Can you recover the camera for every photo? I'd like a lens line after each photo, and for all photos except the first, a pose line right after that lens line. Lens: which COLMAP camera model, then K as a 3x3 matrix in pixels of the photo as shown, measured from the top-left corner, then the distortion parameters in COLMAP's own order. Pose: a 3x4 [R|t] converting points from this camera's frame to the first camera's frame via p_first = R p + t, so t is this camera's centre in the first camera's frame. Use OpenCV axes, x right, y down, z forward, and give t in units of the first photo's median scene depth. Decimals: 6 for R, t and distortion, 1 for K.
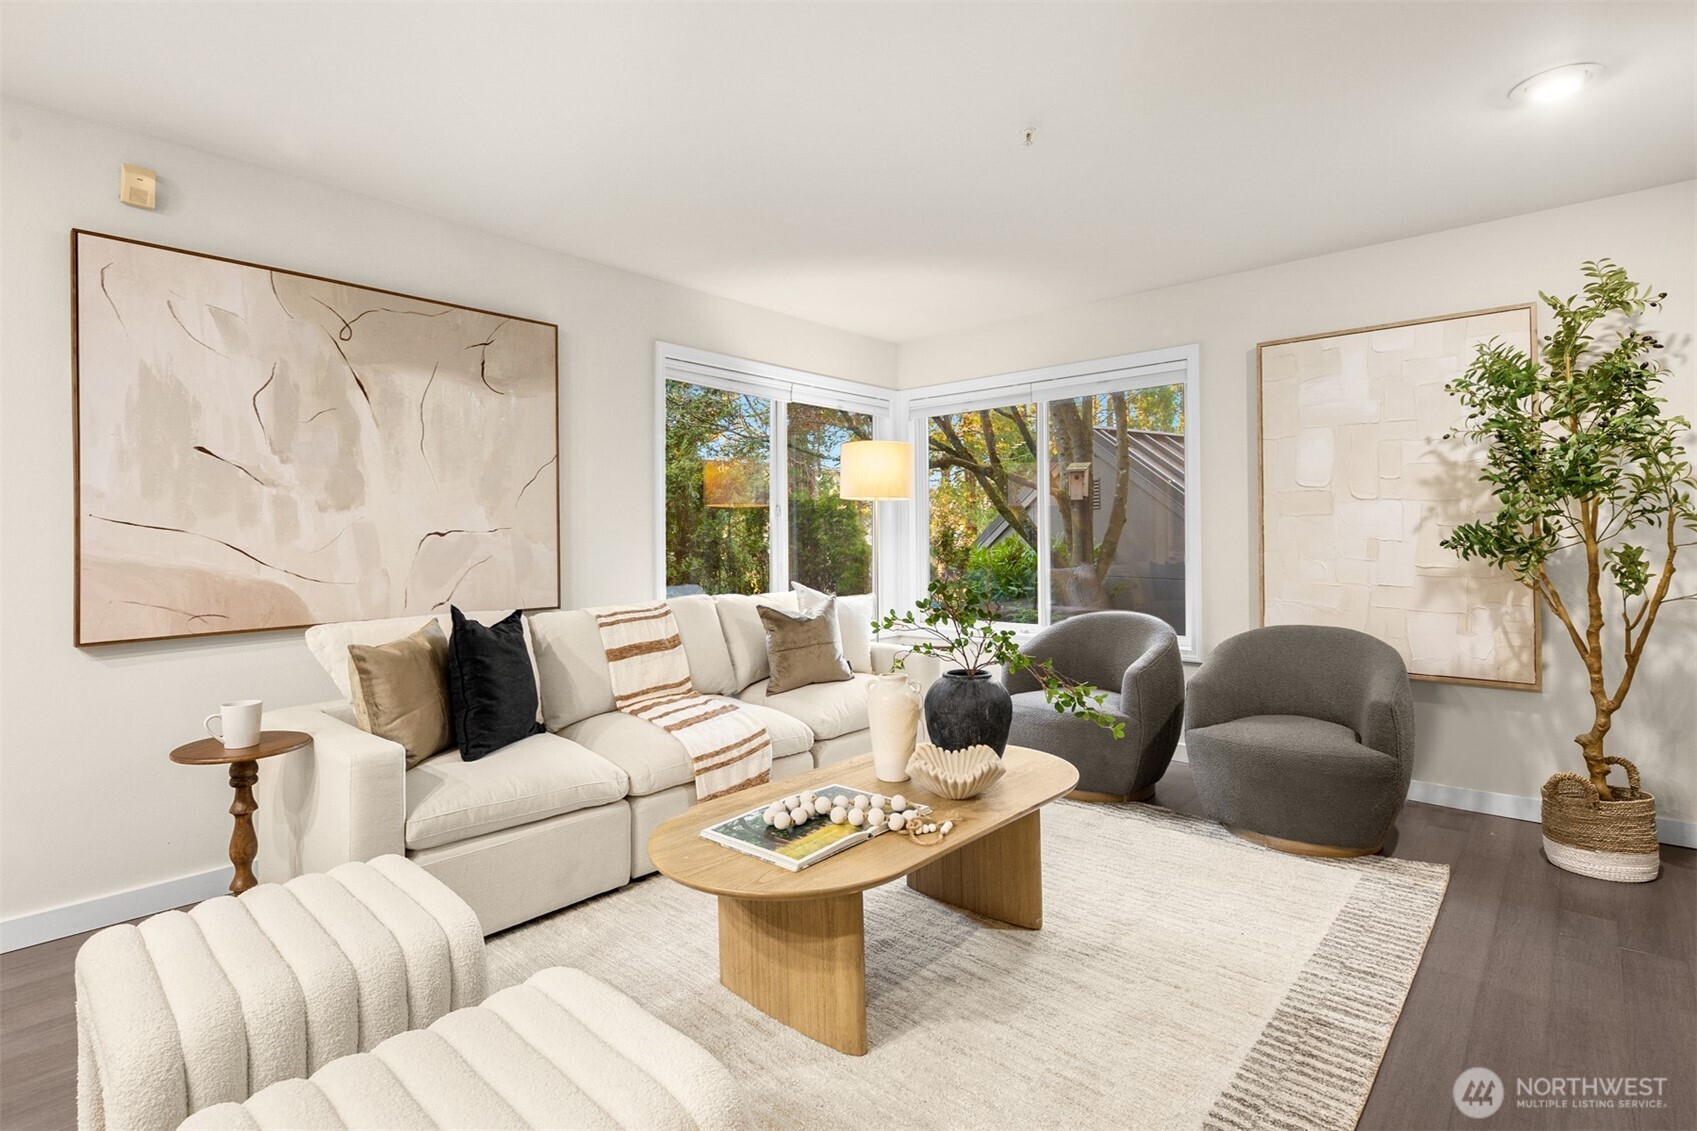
lens RADIAL K [[805.9, 0, 845.0], [0, 805.9, 540.8], [0, 0, 1]] dist [-0.002069, -0.001802]
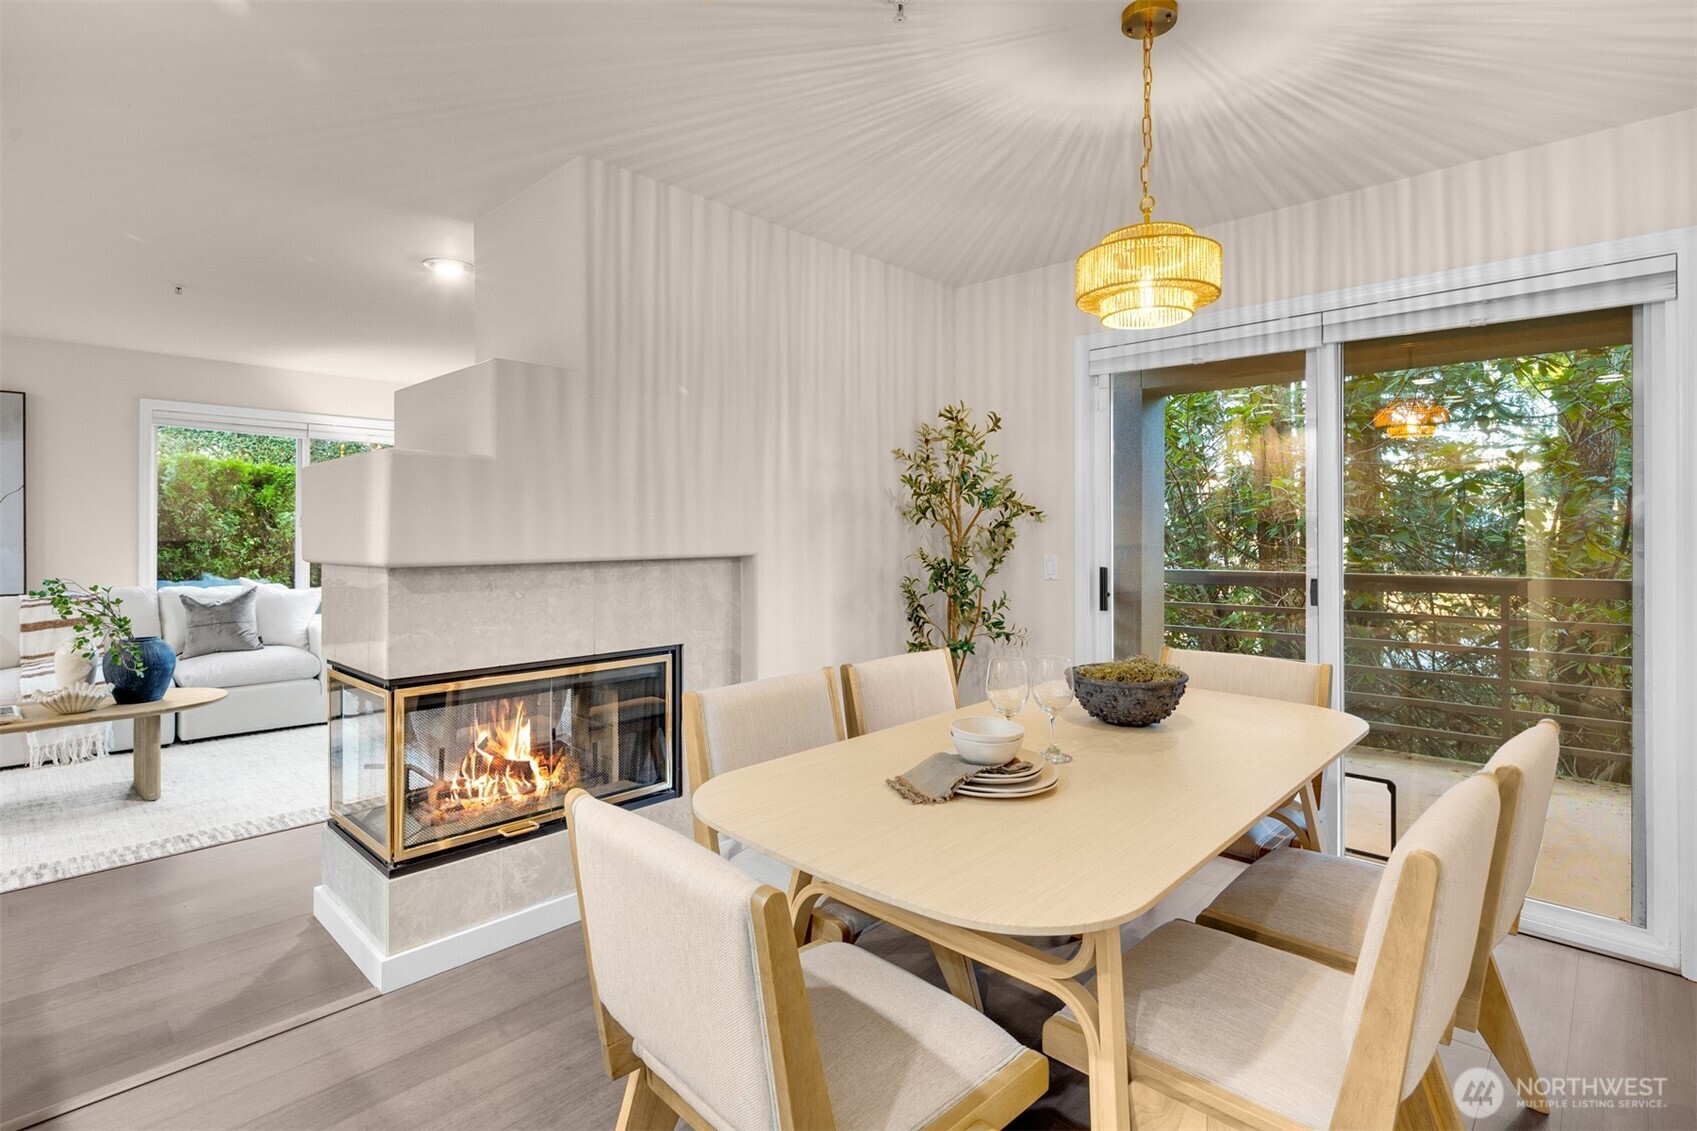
lens RADIAL K [[805.9, 0, 845.0], [0, 805.9, 540.8], [0, 0, 1]] dist [-0.002069, -0.001802]
pose [[0.999722, 0.015640, -0.017647, 1.163903], [-0.015538, 0.999862, 0.005893, -0.042276], [0.017737, -0.005617, 0.999827, -0.395254]]
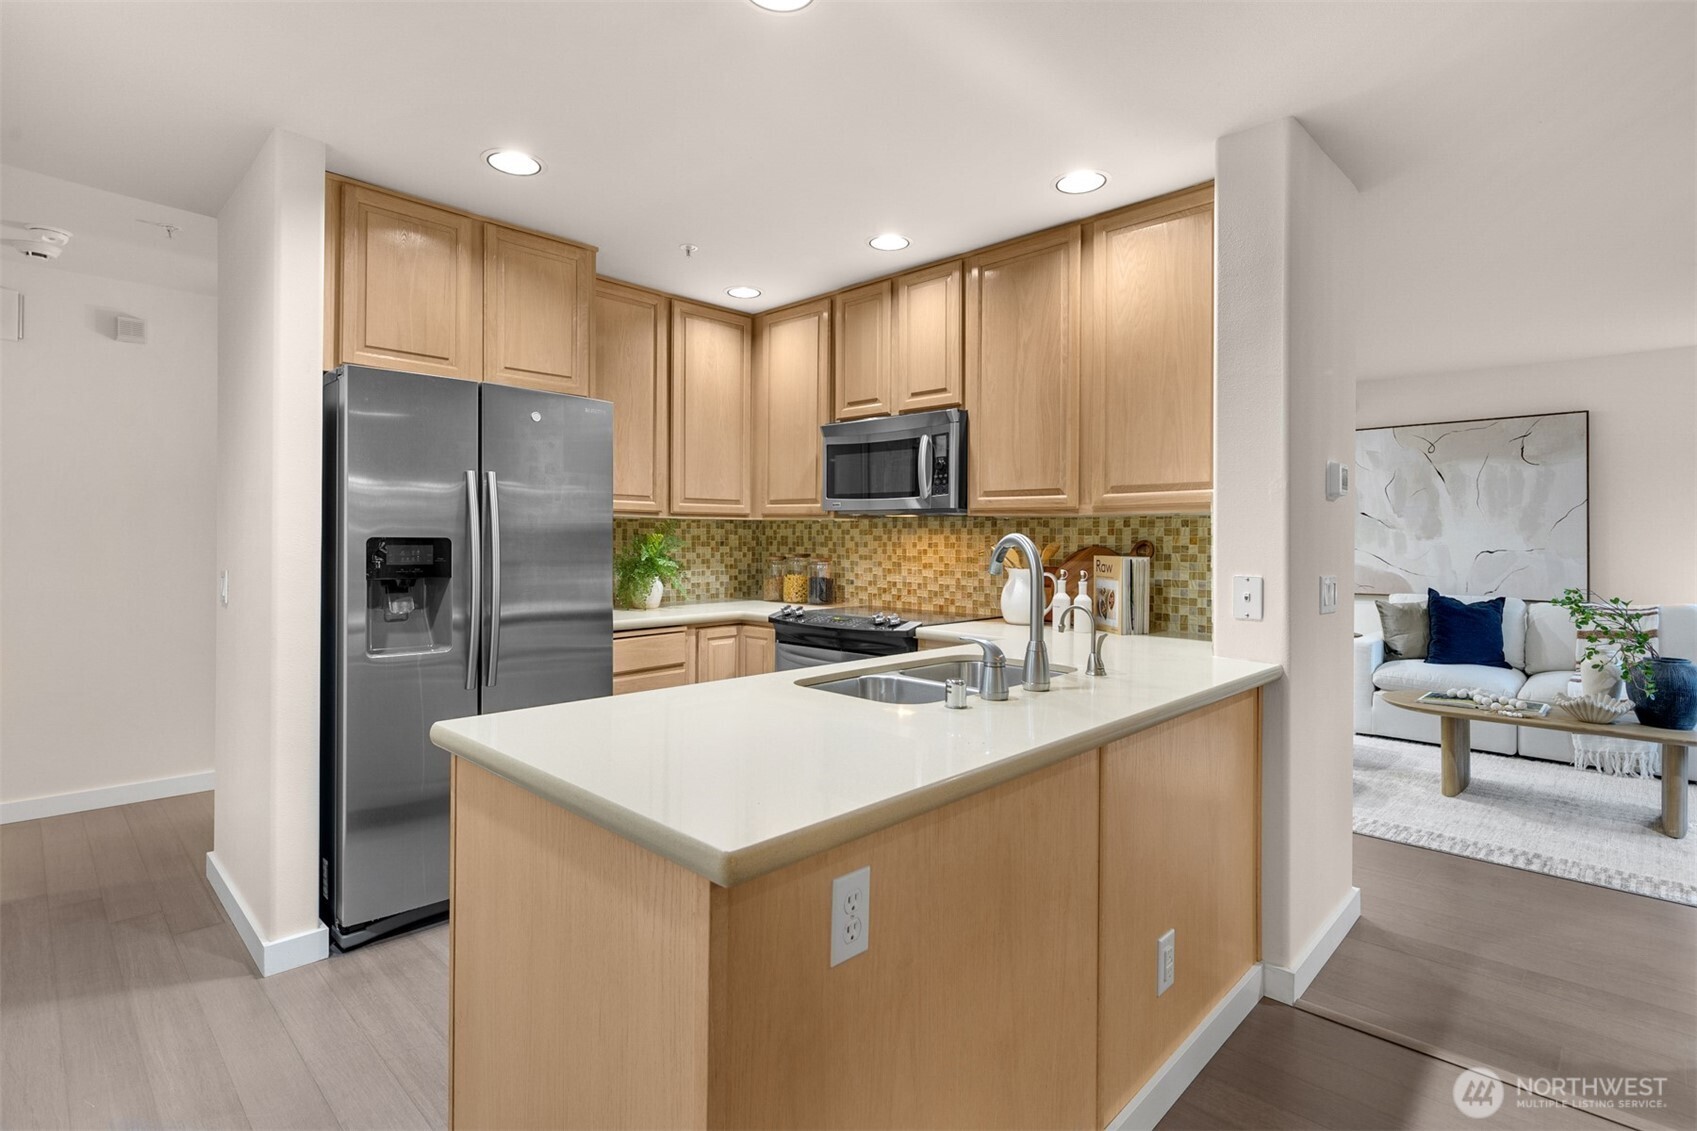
lens RADIAL K [[805.9, 0, 845.0], [0, 805.9, 540.8], [0, 0, 1]] dist [-0.002069, -0.001802]
pose [[-0.047130, 0.009955, -0.998839, 1.254935], [-0.003232, 0.999944, 0.010119, -0.043849], [0.998884, 0.003706, -0.047095, -0.299772]]
